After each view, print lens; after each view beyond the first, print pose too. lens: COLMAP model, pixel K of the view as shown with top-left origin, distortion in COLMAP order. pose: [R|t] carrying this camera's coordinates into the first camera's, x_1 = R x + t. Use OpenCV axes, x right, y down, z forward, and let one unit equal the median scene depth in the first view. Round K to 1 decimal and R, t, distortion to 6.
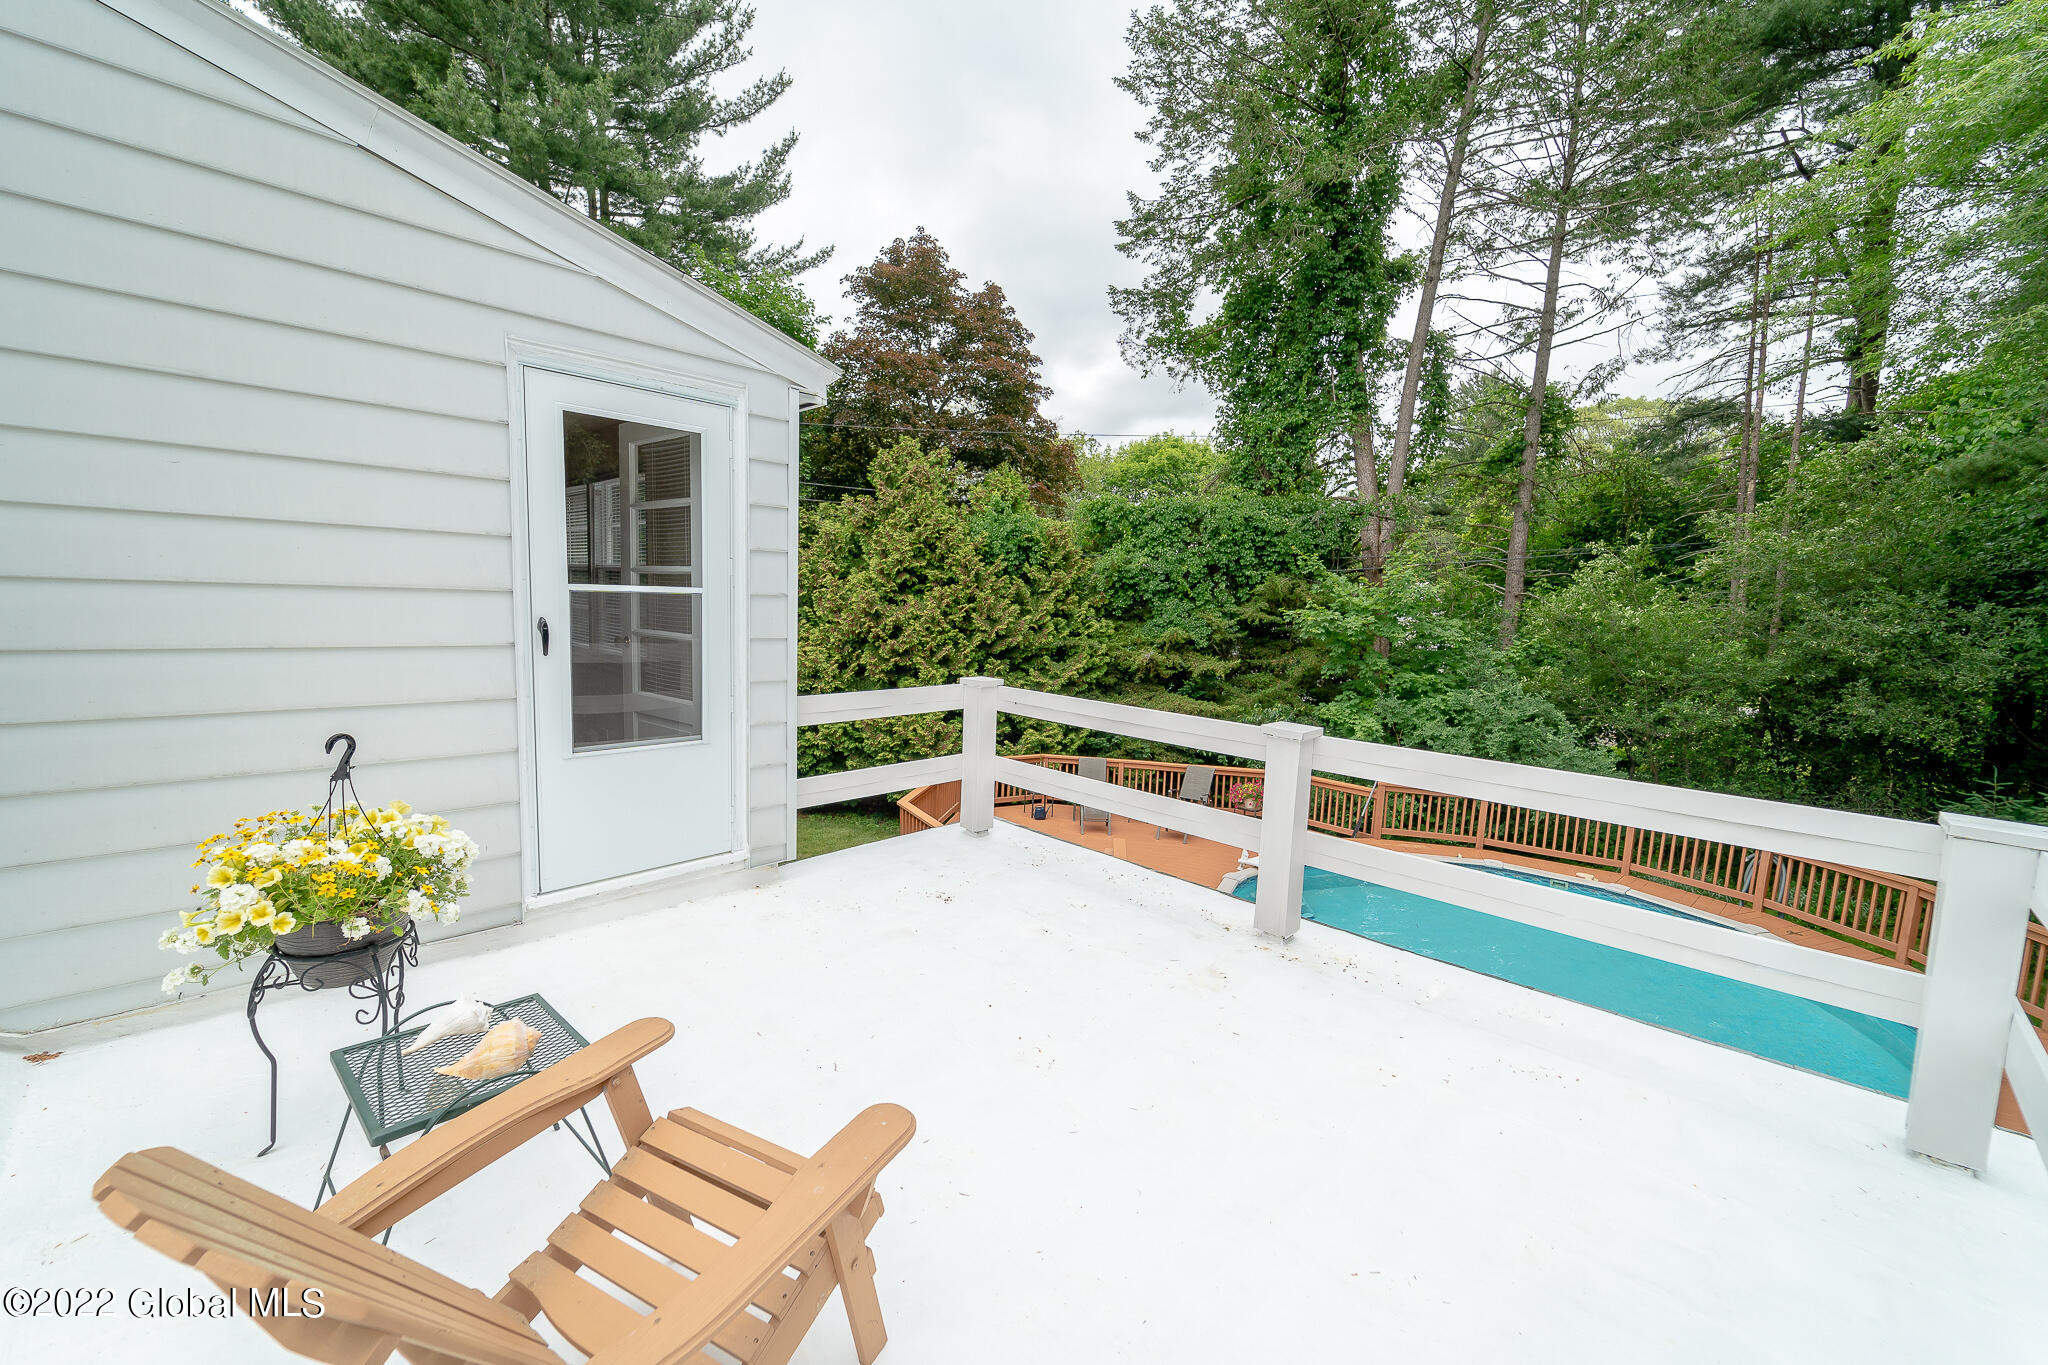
lens RADIAL K [[812.9, 0, 1031.3], [0, 812.9, 680.9], [0, 0, 1]] dist [0.003383, -0.002269]
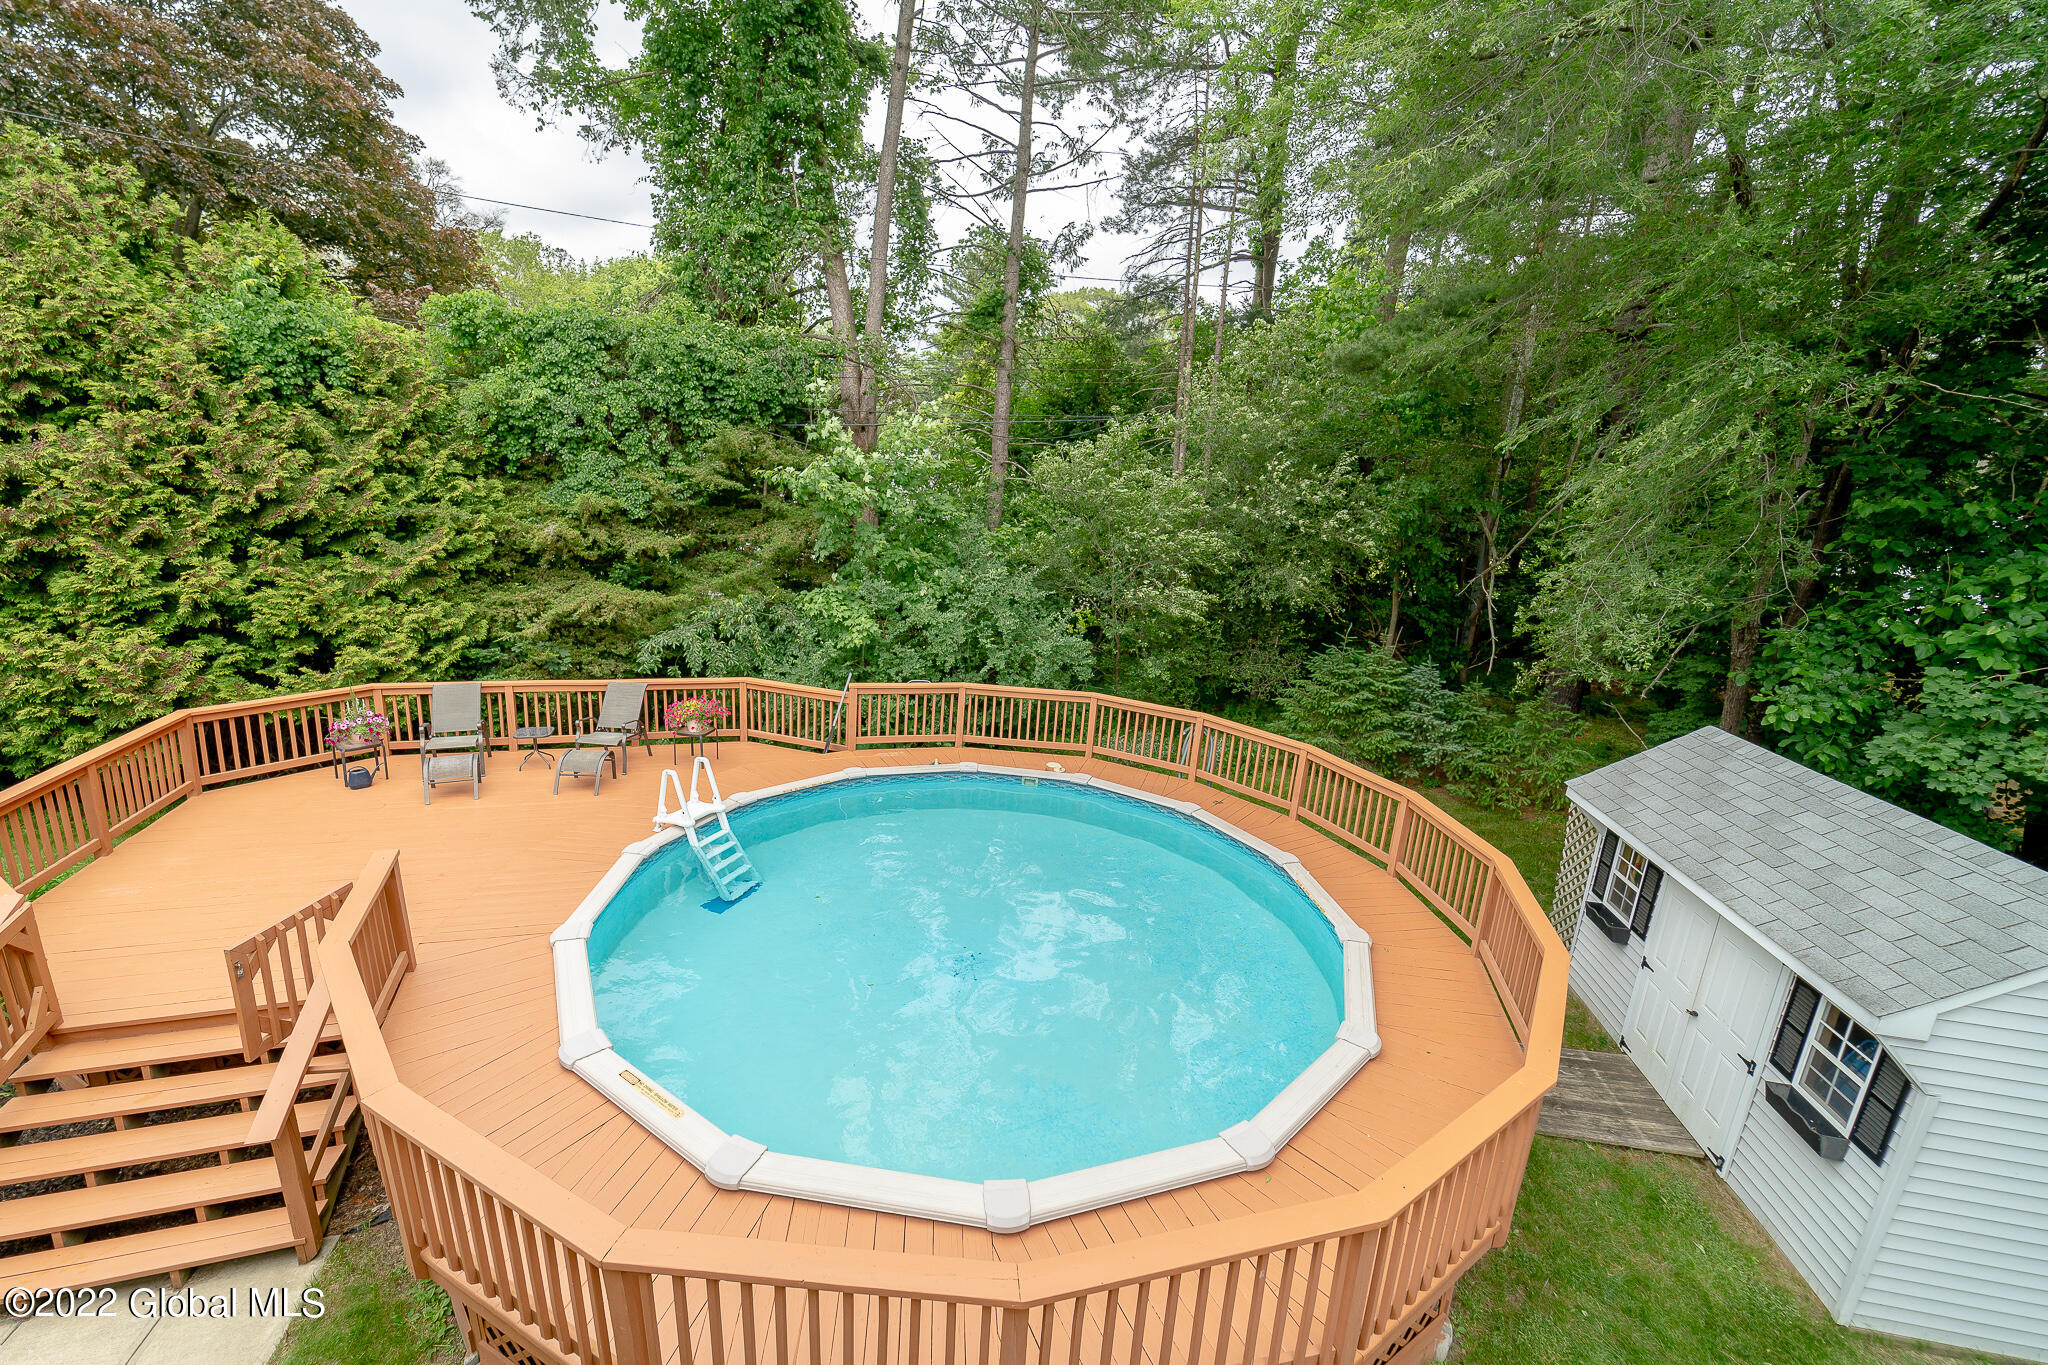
lens RADIAL K [[812.9, 0, 1019.6], [0, 812.9, 673.8], [0, 0, 1]] dist [0.003383, -0.002269]
pose [[0.862208, -0.094549, 0.497653, 0.118968], [0.017915, 0.987503, 0.156577, -0.010383], [-0.506238, -0.126086, 0.853127, 0.145148]]
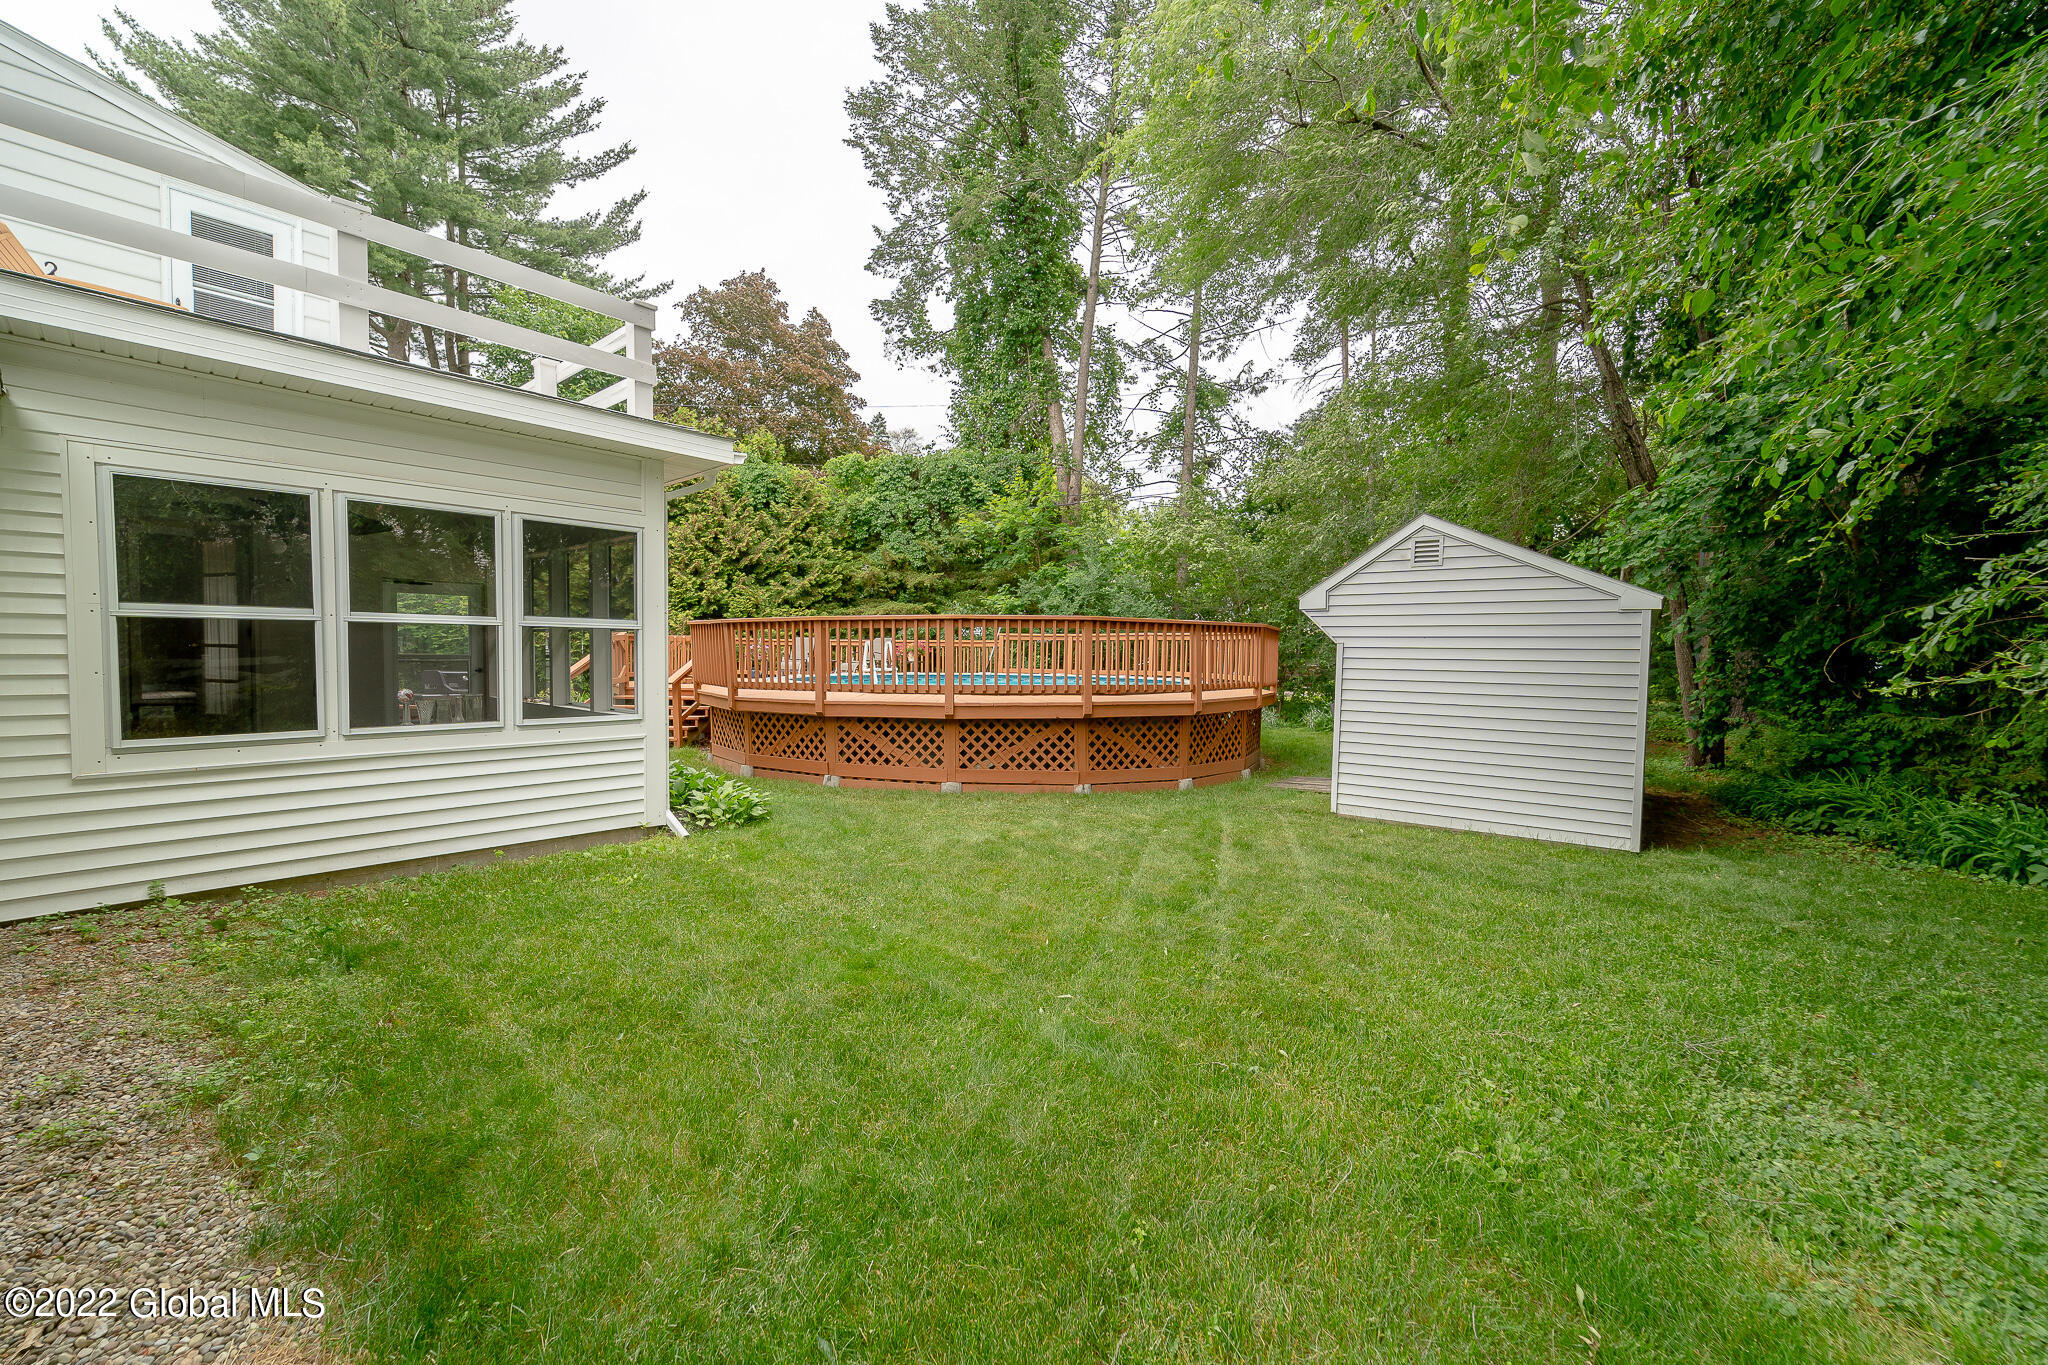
lens RADIAL K [[812.9, 0, 1030.3], [0, 812.9, 669.0], [0, 0, 1]] dist [0.003383, -0.002269]
pose [[0.997519, -0.025199, 0.065732, 0.281208], [0.030627, 0.996086, -0.082910, 0.213811], [-0.063386, 0.084717, 0.994387, -0.232534]]
